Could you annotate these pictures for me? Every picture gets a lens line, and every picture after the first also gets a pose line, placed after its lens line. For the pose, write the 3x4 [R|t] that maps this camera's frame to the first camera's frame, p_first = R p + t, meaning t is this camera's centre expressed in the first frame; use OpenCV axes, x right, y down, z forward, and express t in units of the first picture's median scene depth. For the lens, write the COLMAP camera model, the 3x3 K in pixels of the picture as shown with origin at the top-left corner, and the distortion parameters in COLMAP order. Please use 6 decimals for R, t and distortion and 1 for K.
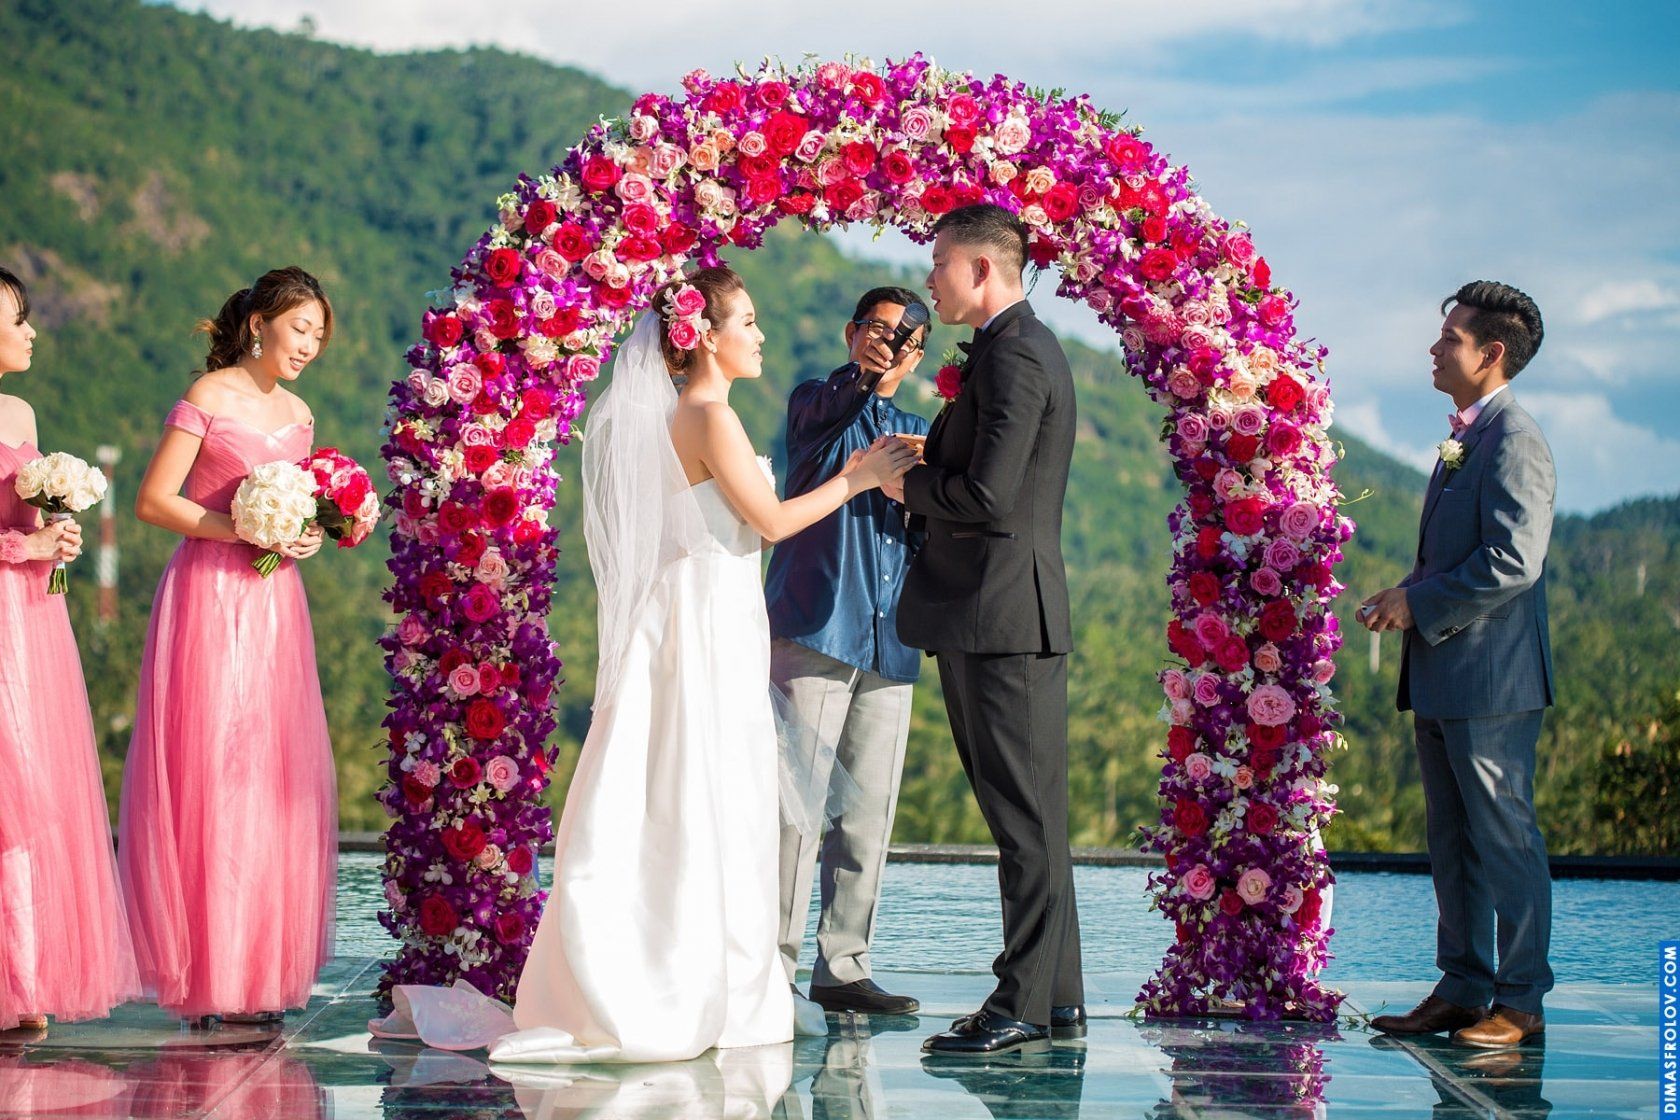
lens RADIAL K [[4680.7, 0, 840.0], [0, 4680.7, 560.0], [0, 0, 1]] dist [-0.105843, -0.416508]
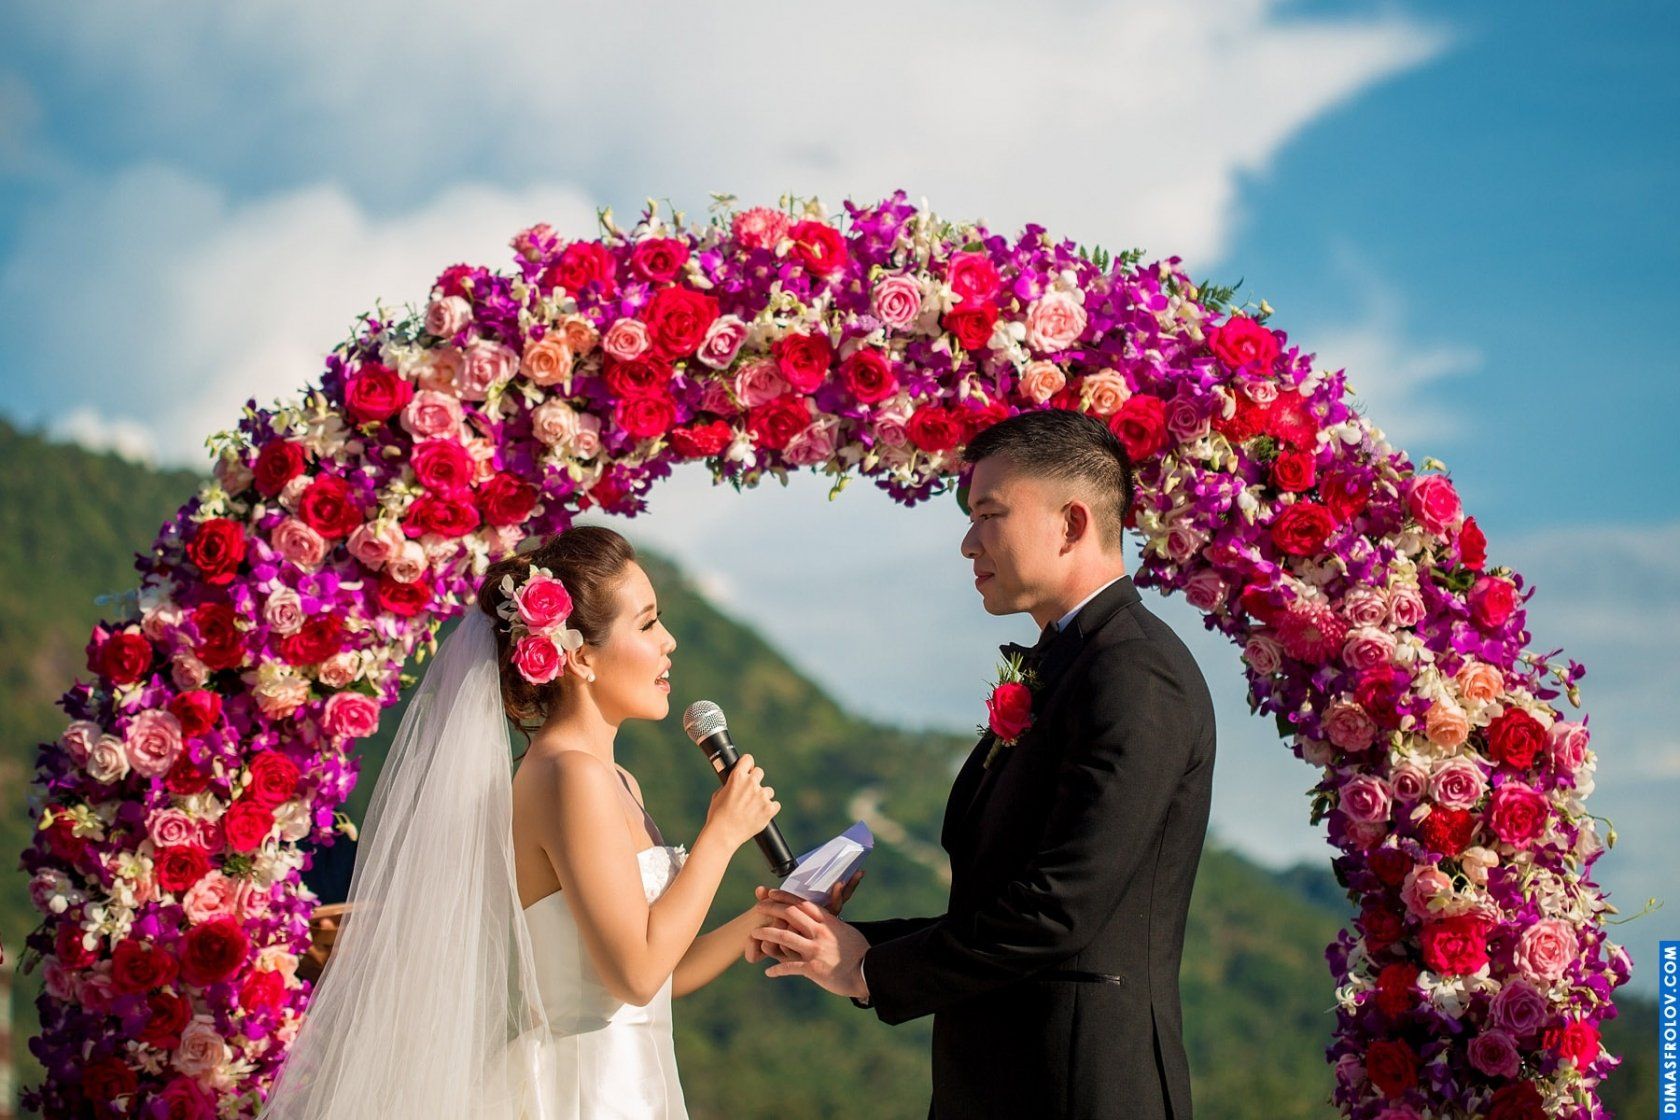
lens RADIAL K [[5304.9, 0, 840.0], [0, 5304.9, 560.0], [0, 0, 1]] dist [-0.048626, -0.113960]
pose [[0.999873, -0.015638, -0.003079, 0.010479], [0.015269, 0.995236, -0.096291, 0.005786], [0.004570, 0.096232, 0.995348, 0.318627]]
